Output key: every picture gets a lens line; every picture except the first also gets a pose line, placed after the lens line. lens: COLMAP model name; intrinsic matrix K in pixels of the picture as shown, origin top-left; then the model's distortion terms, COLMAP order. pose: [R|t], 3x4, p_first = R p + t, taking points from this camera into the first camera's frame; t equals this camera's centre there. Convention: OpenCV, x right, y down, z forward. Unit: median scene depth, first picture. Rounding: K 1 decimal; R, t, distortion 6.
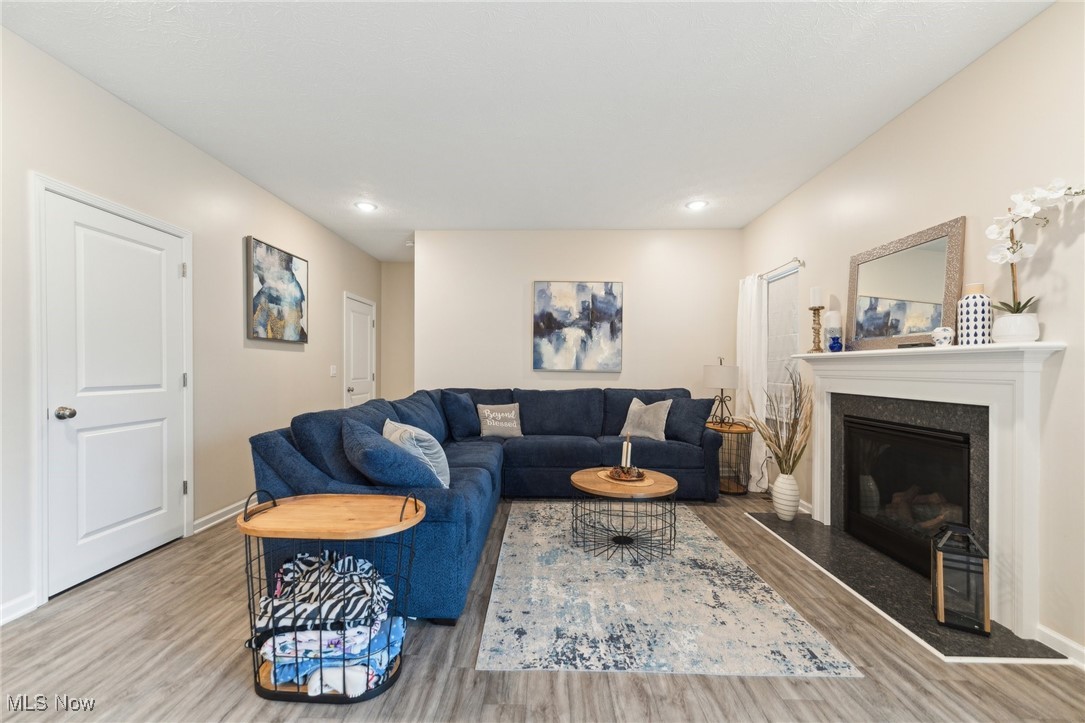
lens RADIAL K [[440.7, 0, 539.4], [0, 440.7, 370.5], [0, 0, 1]] dist [0.003257, -0.000007]
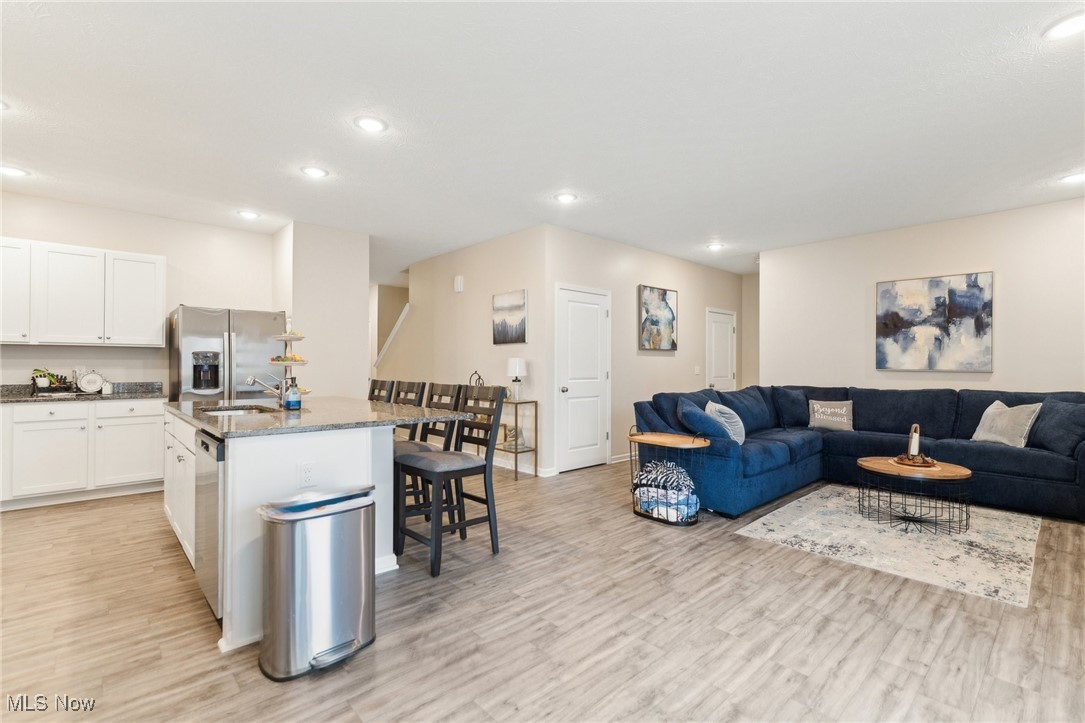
lens RADIAL K [[486.1, 0, 542.5], [0, 486.1, 361.5], [0, 0, 1]] dist [-0.001955, -0.000456]
pose [[0.690704, -0.011824, -0.723041, 0.342650], [-0.002295, 0.999825, -0.018542, 0.003230], [0.723134, 0.014466, 0.690556, -0.432304]]
